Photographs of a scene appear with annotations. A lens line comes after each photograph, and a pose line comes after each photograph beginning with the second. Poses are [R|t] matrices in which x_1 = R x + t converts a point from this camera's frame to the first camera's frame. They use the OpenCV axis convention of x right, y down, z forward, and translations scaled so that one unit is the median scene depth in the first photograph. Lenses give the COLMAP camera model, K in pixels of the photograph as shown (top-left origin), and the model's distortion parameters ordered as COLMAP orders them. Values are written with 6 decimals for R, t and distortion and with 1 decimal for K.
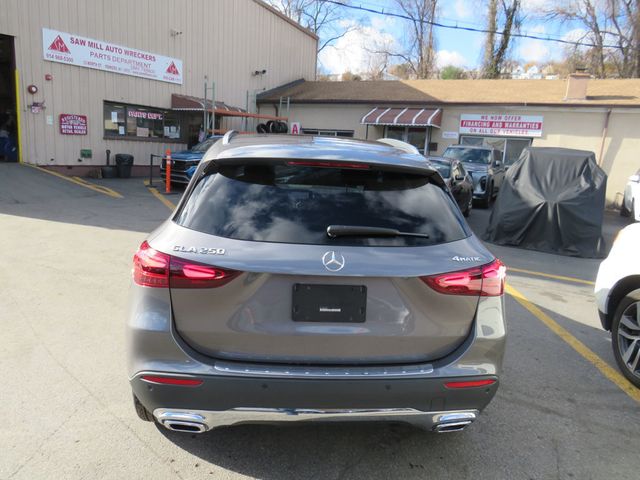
lens RADIAL K [[458.5, 0, 320.0], [0, 458.5, 240.0], [0, 0, 1]] dist [-0.048812, 0.035125]
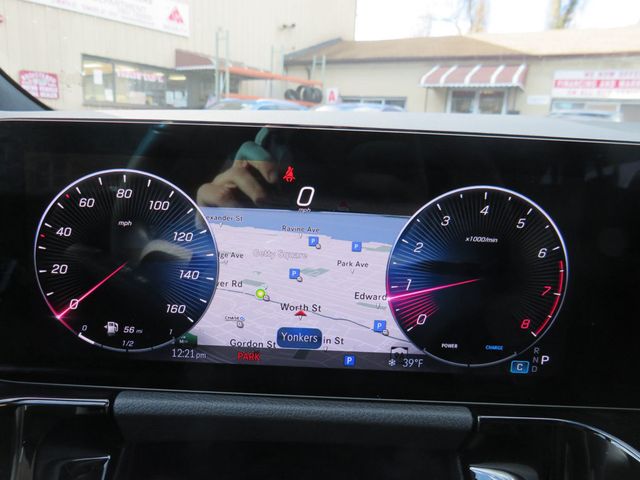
lens RADIAL K [[458.5, 0, 320.0], [0, 458.5, 240.0], [0, 0, 1]] dist [-0.048812, 0.035125]
pose [[0.997957, 0.008652, -0.063298, -0.026421], [-0.006246, 0.999254, 0.038122, -0.024887], [0.063580, -0.037649, 0.997266, 0.224926]]
